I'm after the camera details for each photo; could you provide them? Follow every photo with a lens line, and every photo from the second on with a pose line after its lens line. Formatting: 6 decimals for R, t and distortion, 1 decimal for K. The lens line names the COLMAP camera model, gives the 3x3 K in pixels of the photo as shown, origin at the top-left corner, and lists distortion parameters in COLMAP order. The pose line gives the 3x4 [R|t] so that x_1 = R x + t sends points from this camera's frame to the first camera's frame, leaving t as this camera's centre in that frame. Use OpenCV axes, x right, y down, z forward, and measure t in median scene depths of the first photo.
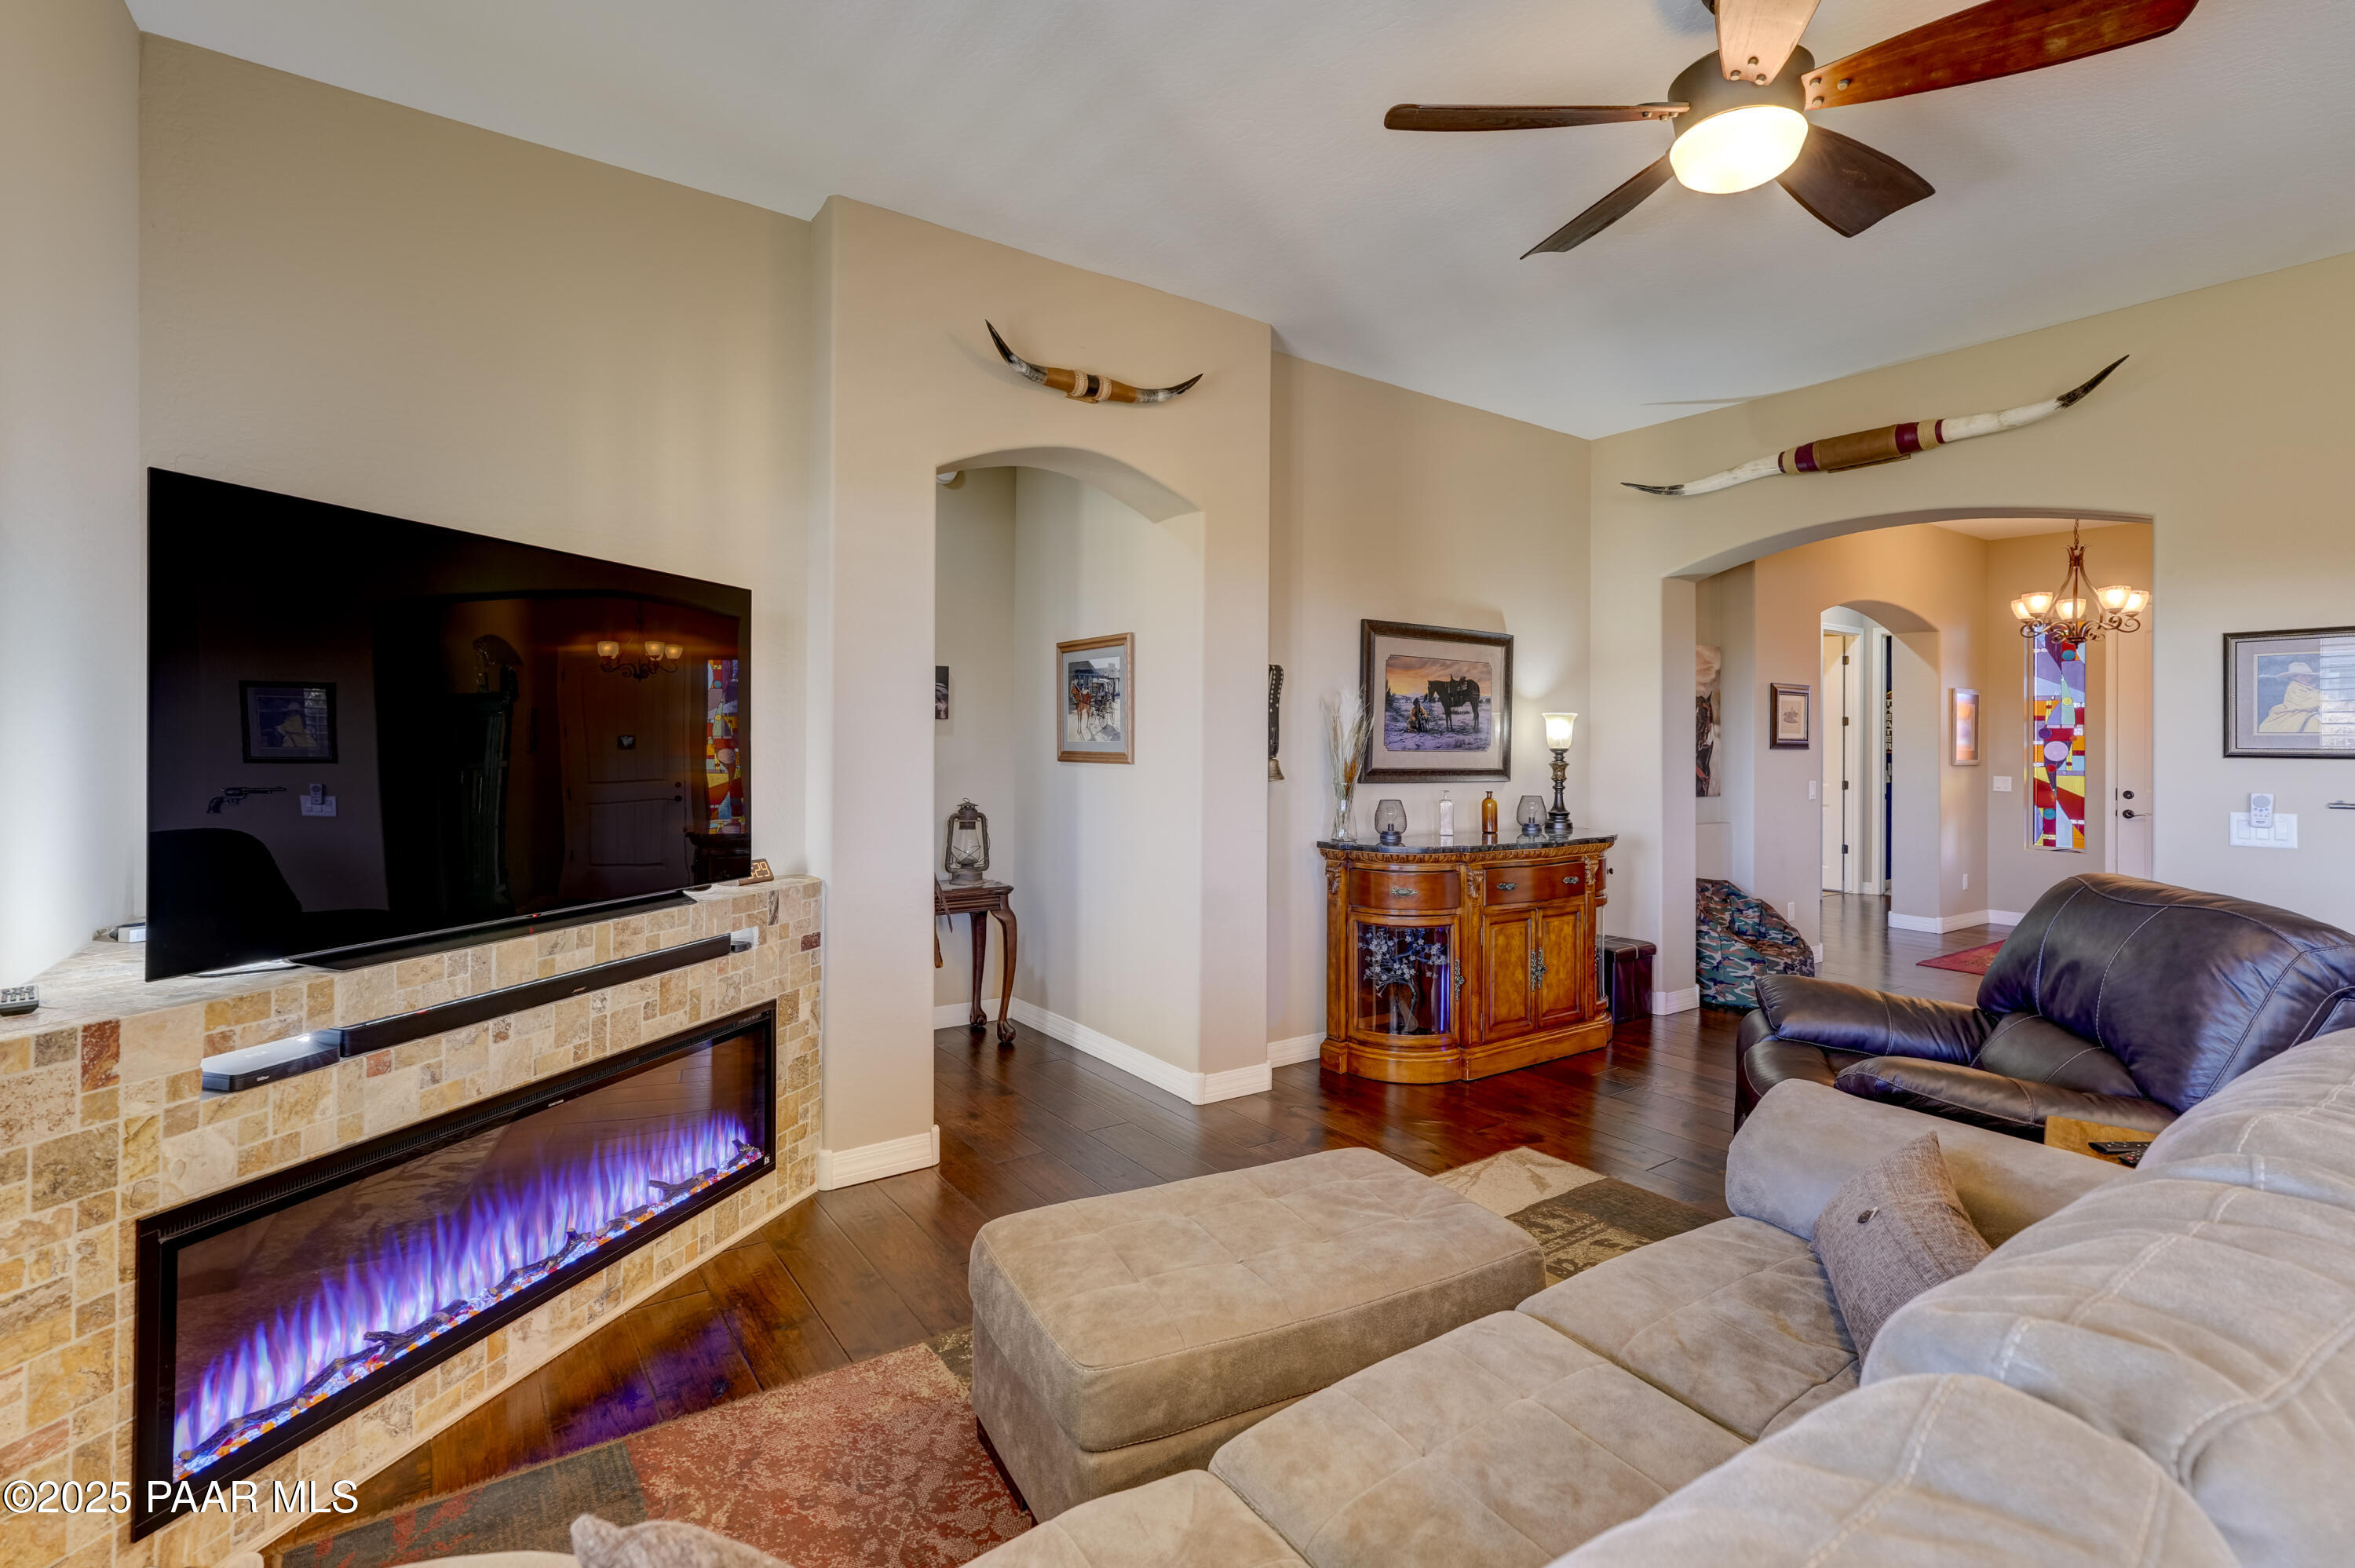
lens RADIAL K [[1085.4, 0, 1192.2], [0, 1085.4, 732.1], [0, 0, 1]] dist [-0.003158, 0.008866]
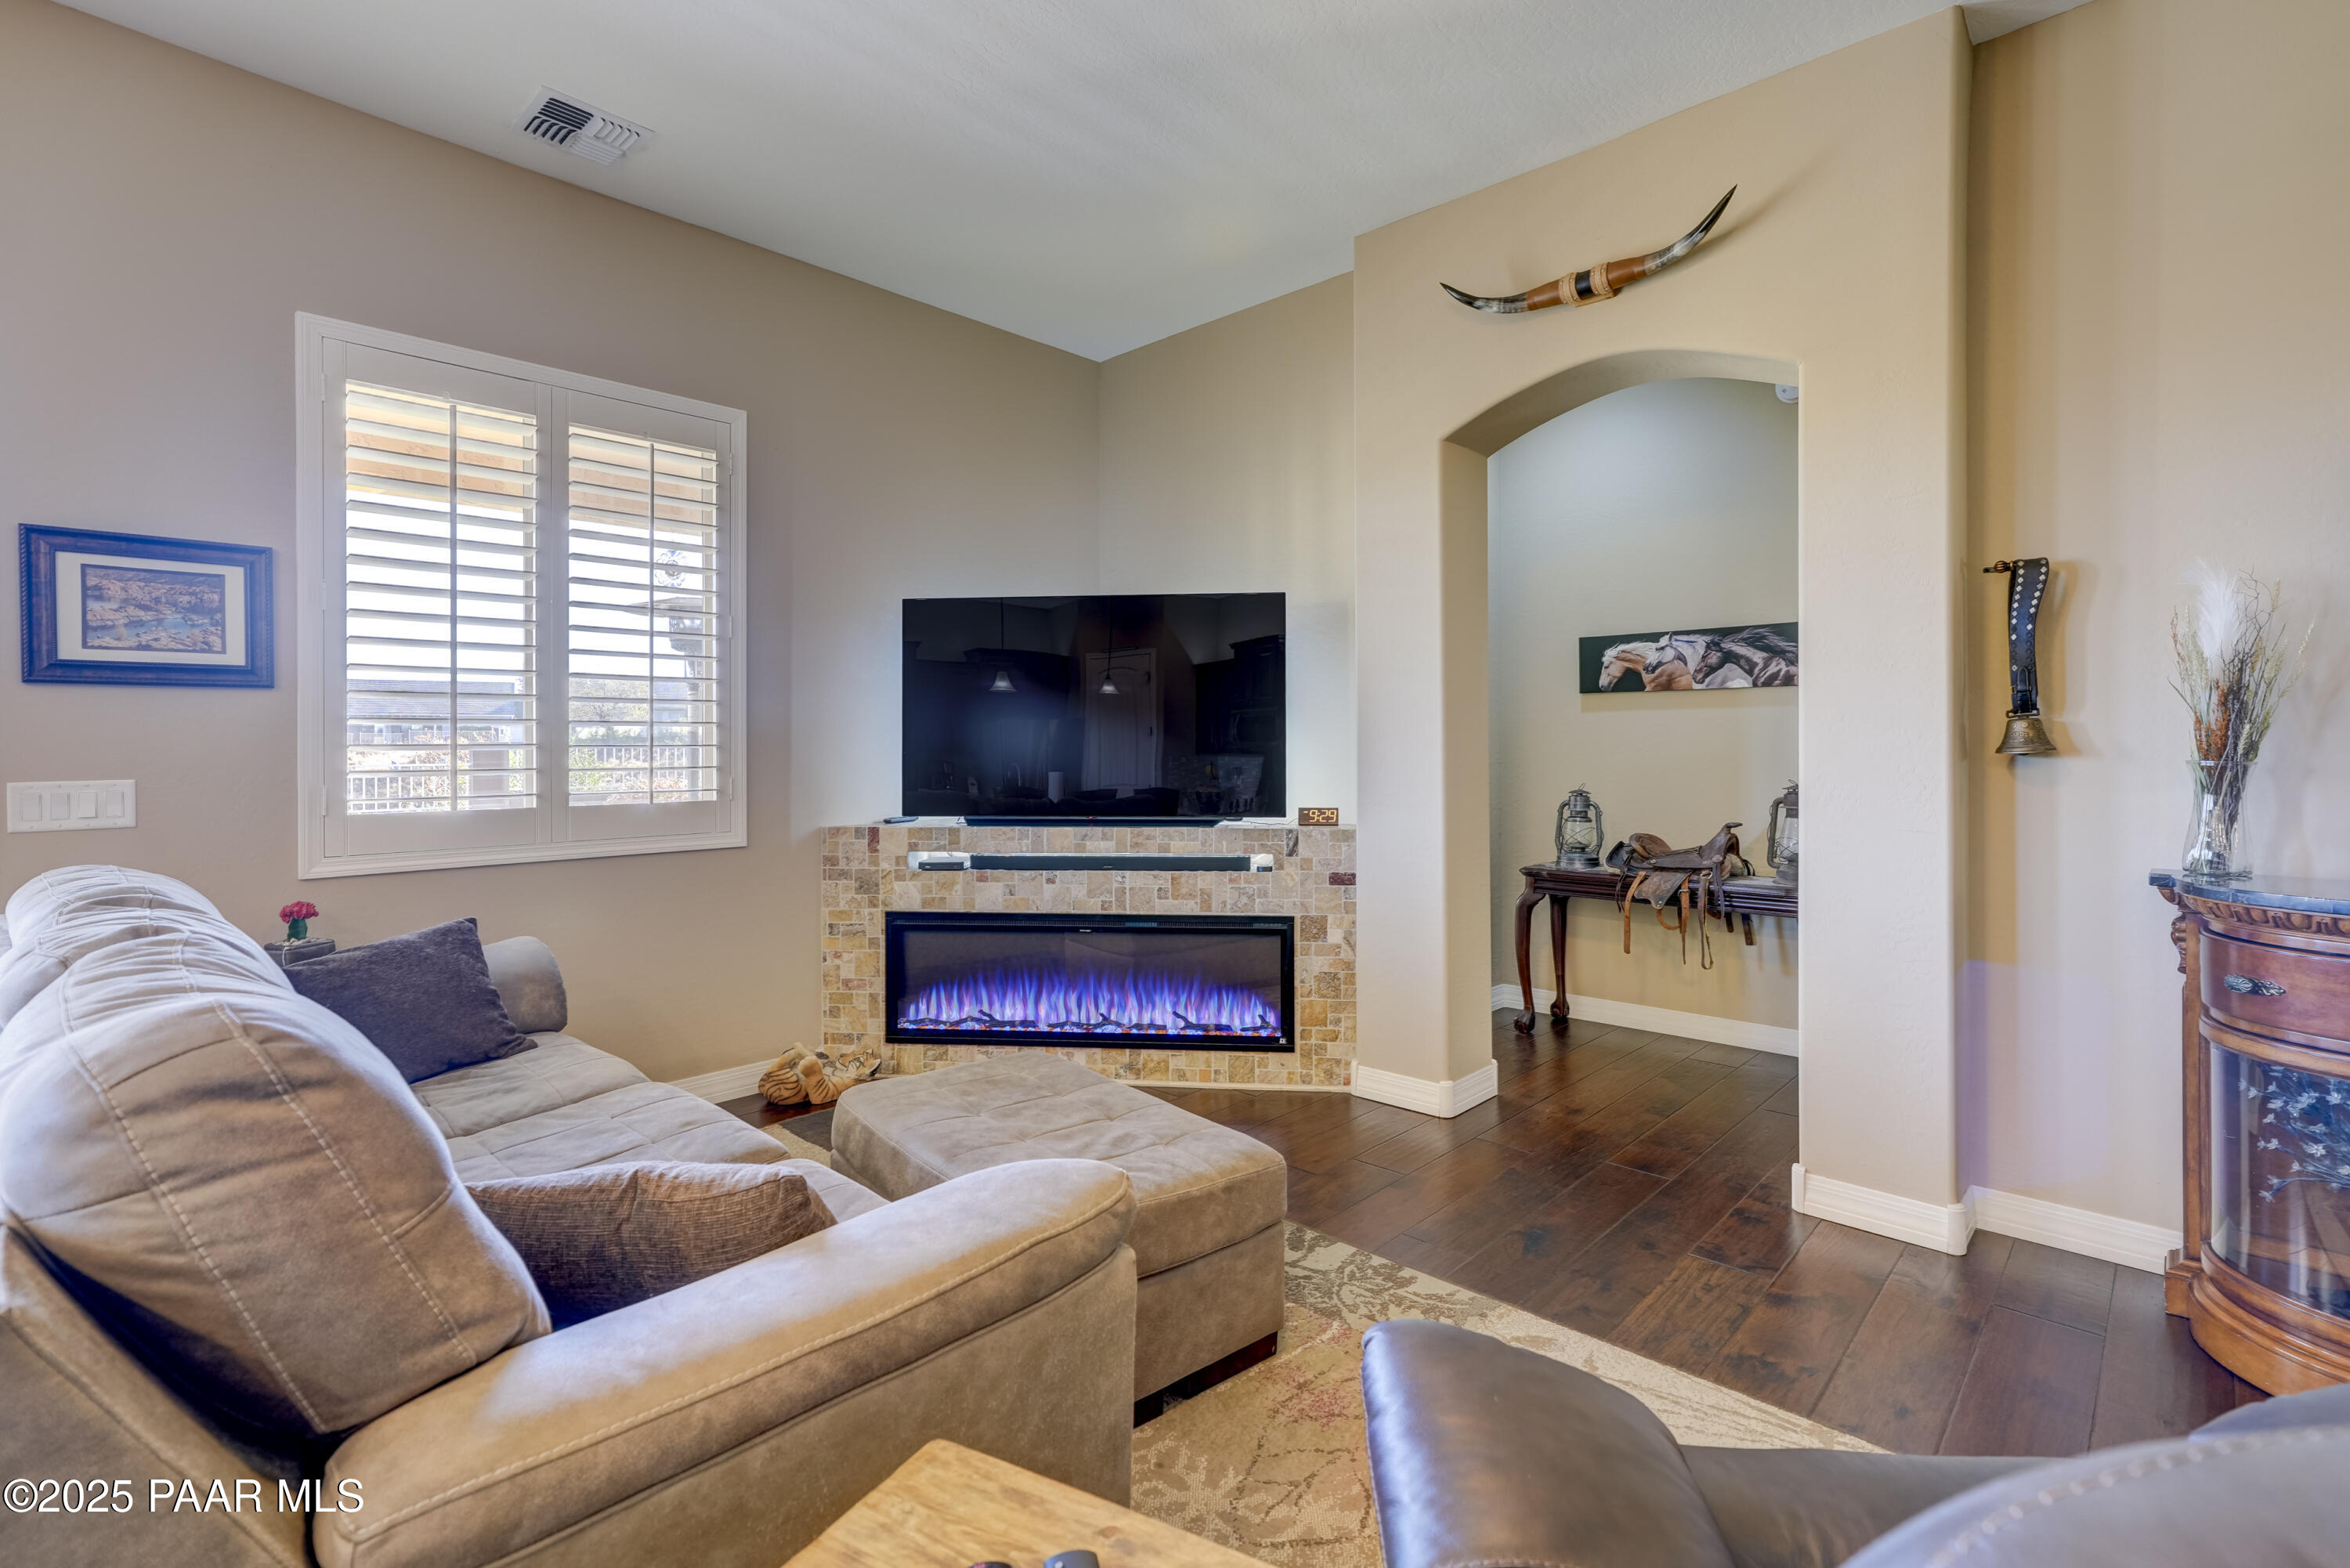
lens RADIAL K [[1083.2, 0, 1178.2], [0, 1083.2, 733.5], [0, 0, 1]] dist [-0.003158, 0.008866]
pose [[0.199175, -0.013188, -0.979875, 0.787053], [0.014915, 0.999834, -0.010425, 0.044296], [0.979851, -0.012538, 0.199338, 0.599245]]
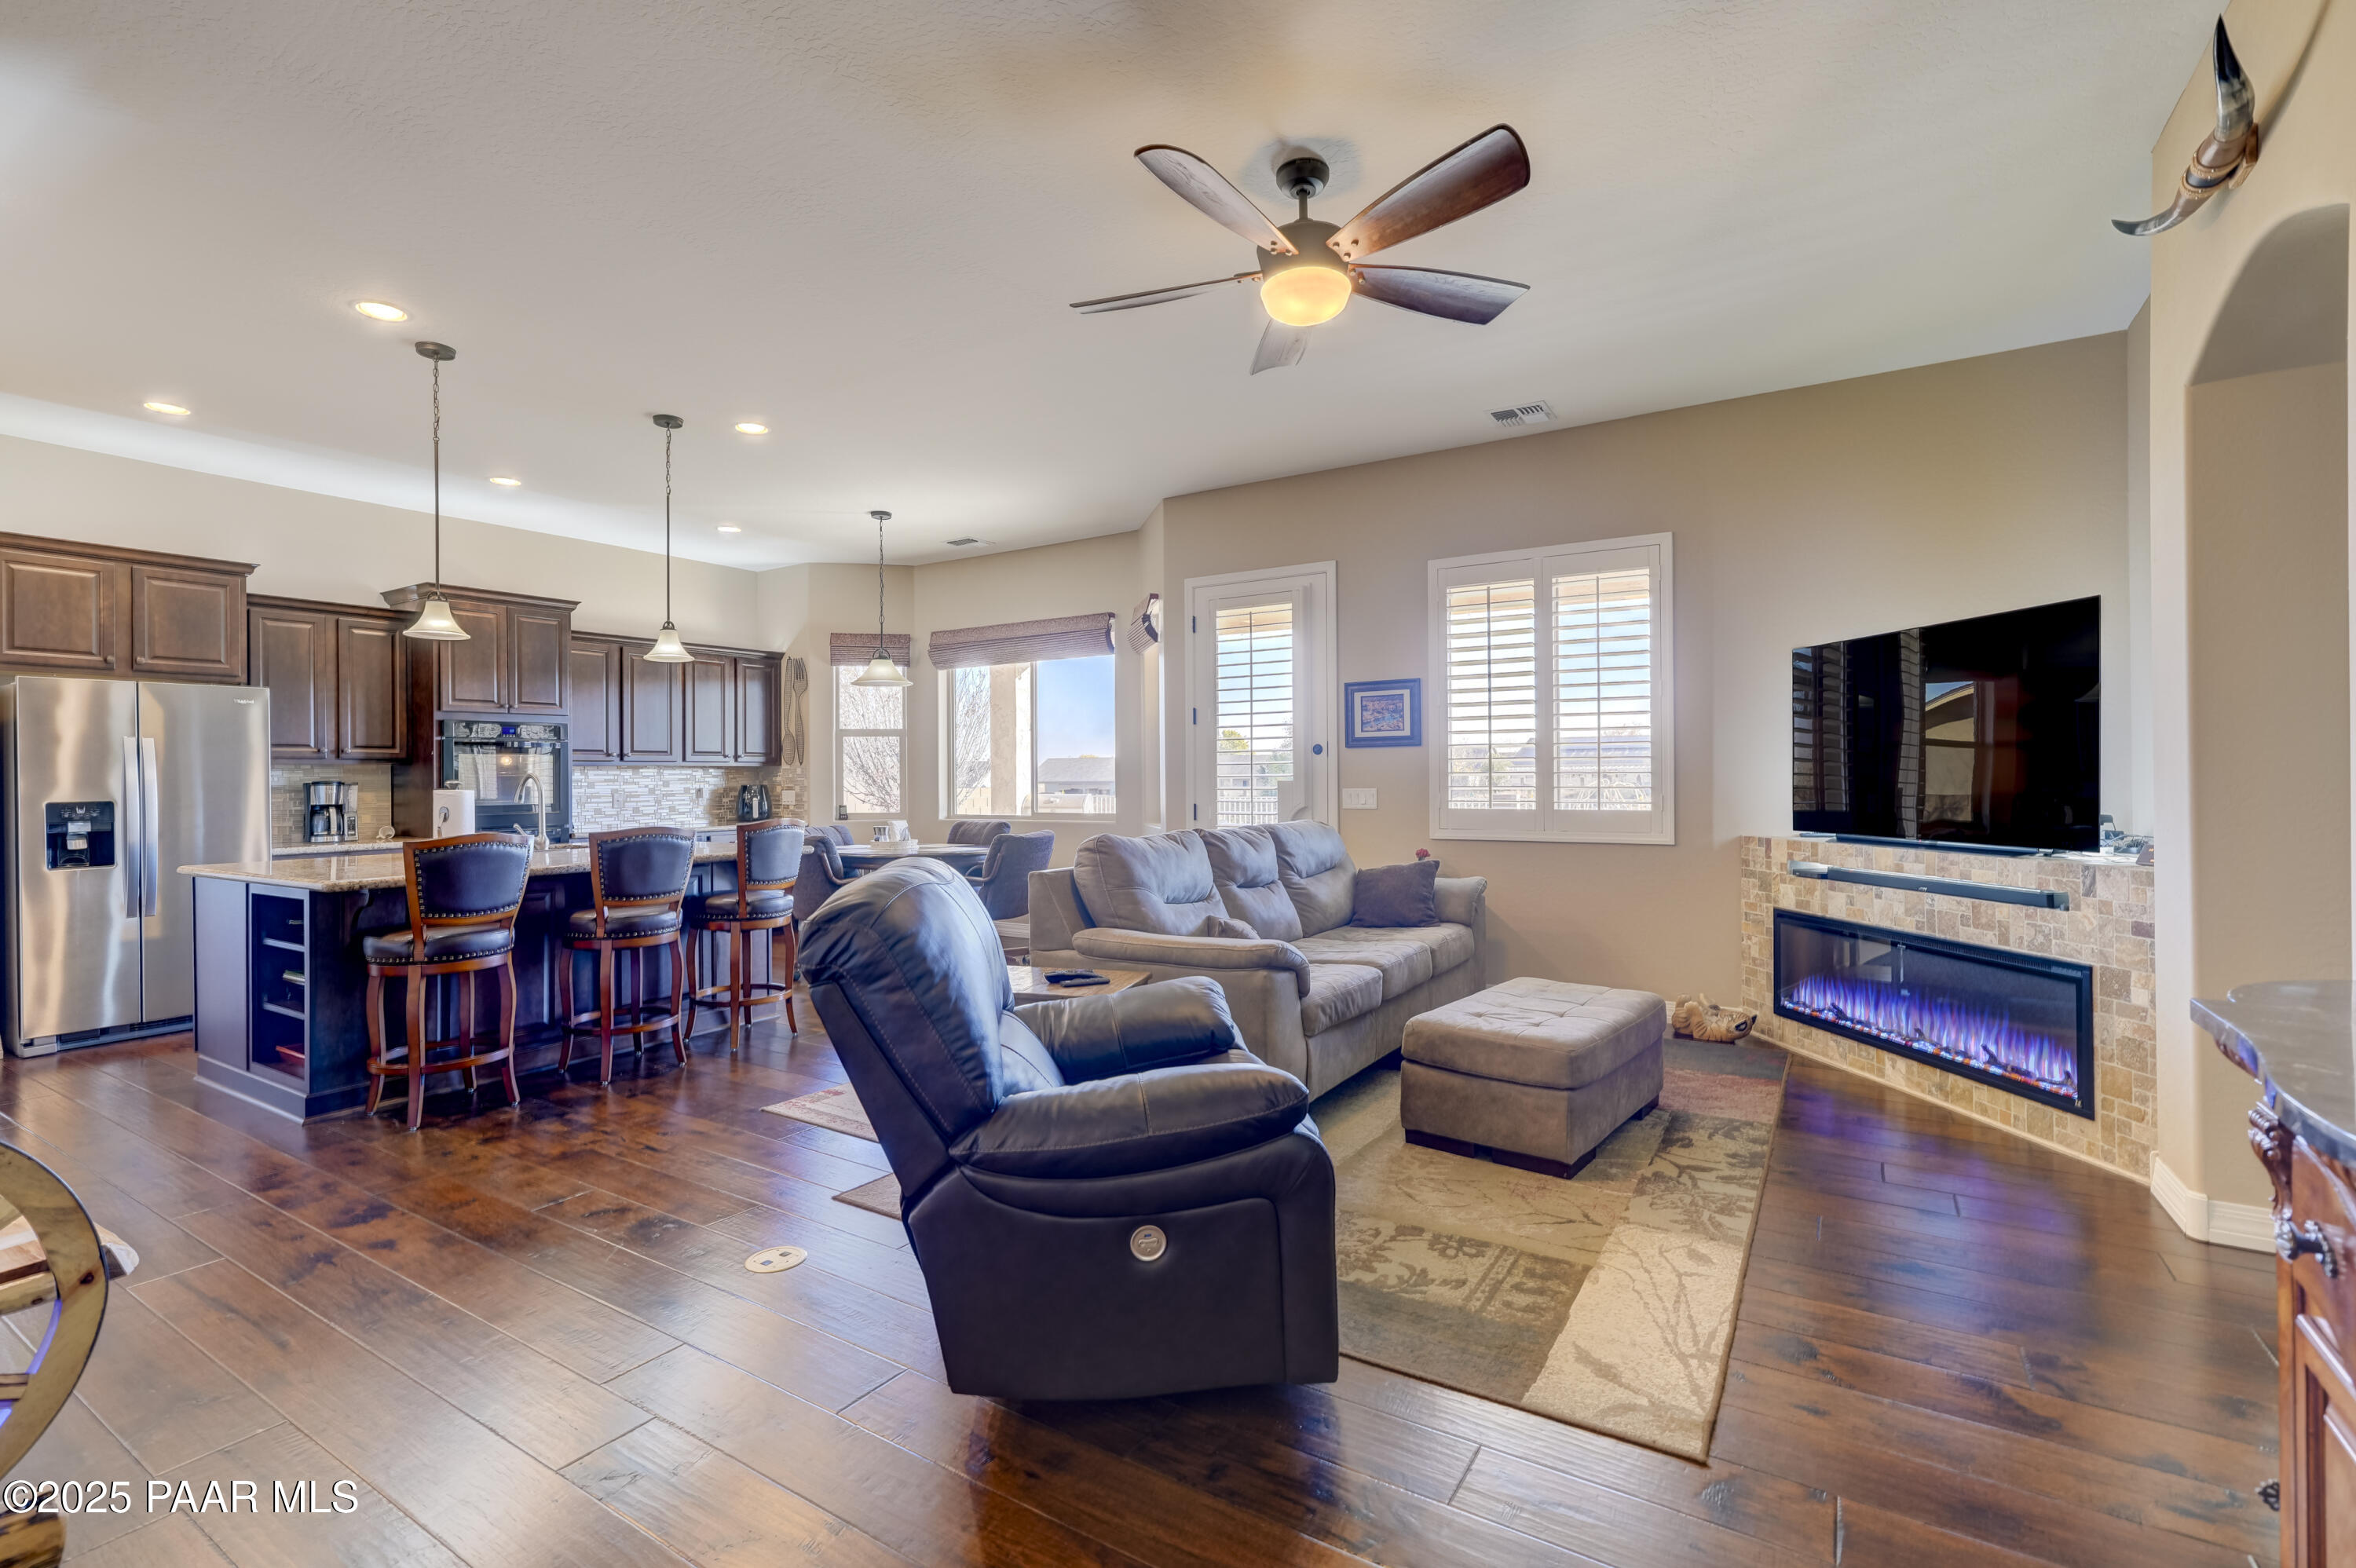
lens RADIAL K [[1085.9, 0, 1188.7], [0, 1085.9, 766.7], [0, 0, 1]] dist [-0.003158, 0.008866]
pose [[-0.920785, -0.001871, -0.390066, 0.852836], [0.007173, 0.999738, -0.021728, 0.060112], [0.390005, -0.022805, -0.920530, 1.600624]]
